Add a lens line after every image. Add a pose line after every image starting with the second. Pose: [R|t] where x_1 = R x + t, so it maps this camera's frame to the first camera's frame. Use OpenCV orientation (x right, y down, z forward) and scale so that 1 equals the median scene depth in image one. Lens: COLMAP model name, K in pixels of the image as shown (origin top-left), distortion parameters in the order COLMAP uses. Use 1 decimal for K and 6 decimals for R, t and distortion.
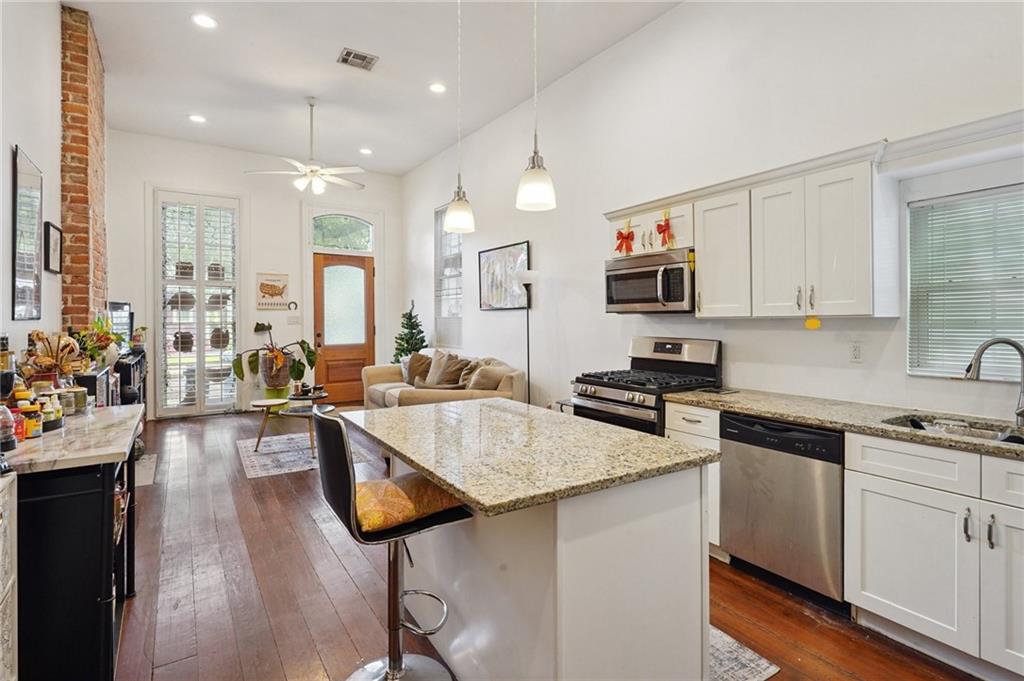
lens RADIAL K [[500.4, 0, 512.5], [0, 500.4, 312.2], [0, 0, 1]] dist [-0.000634, -0.000293]
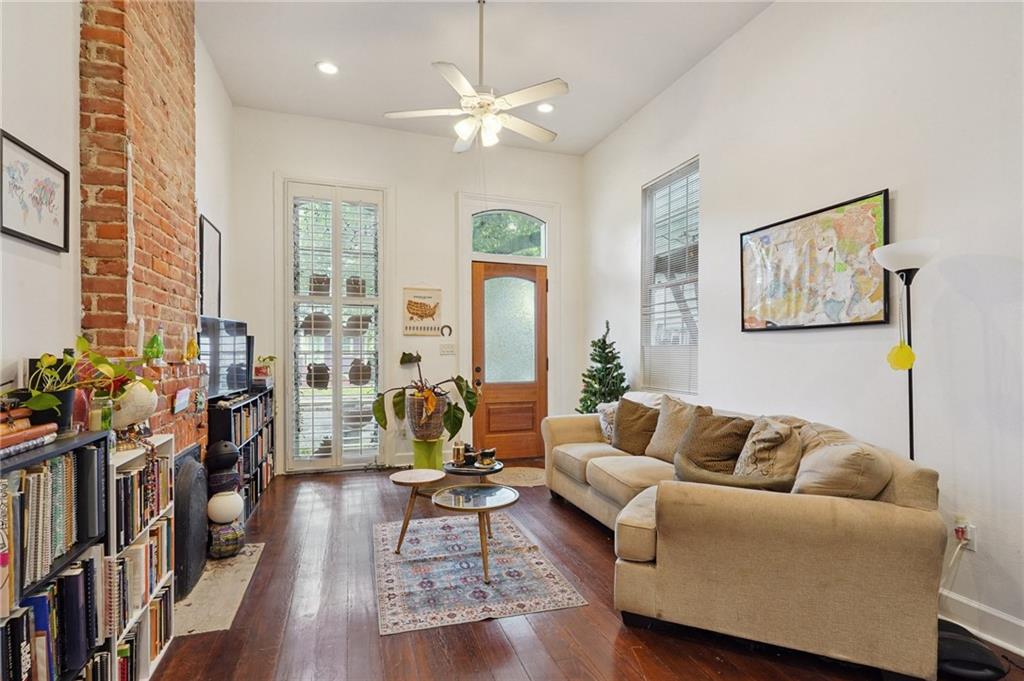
lens RADIAL K [[508.0, 0, 512.0], [0, 508.0, 340.5], [0, 0, 1]] dist [0.000352, 0.000101]
pose [[0.963396, -0.002048, -0.268075, -0.150944], [-0.001659, 0.999906, -0.013604, 0.013817], [0.268078, 0.013550, 0.963302, 0.313713]]
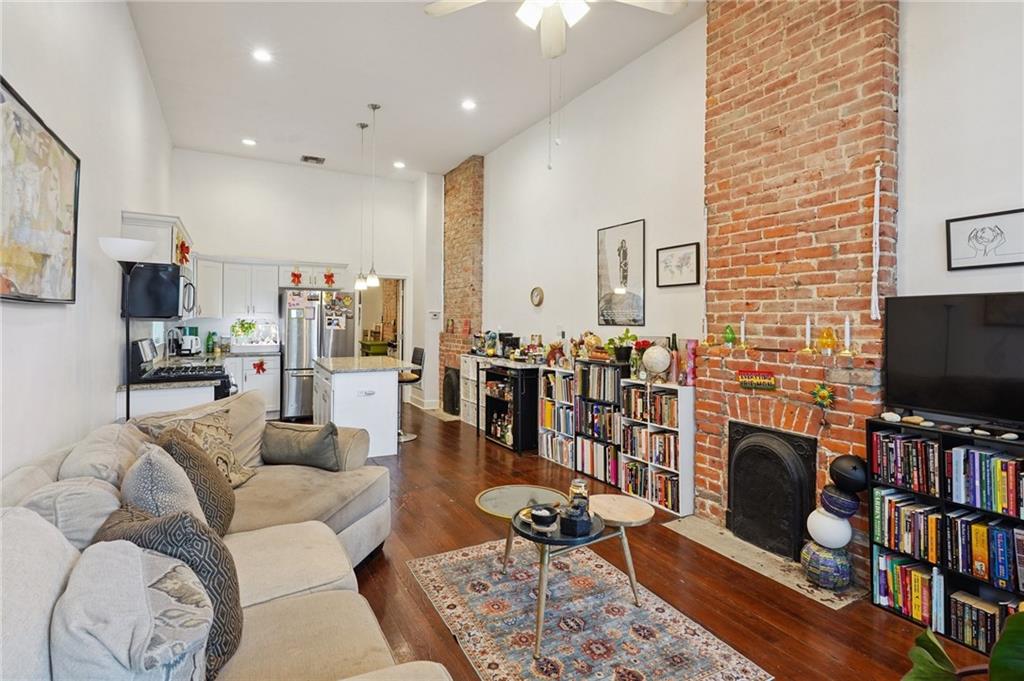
lens RADIAL K [[500.4, 0, 512.5], [0, 500.4, 312.2], [0, 0, 1]] dist [-0.000634, -0.000293]
pose [[-0.997262, -0.004714, 0.073806, -0.315480], [-0.006685, 0.999627, -0.026481, 0.006763], [-0.073653, -0.026901, -0.996921, 1.105100]]
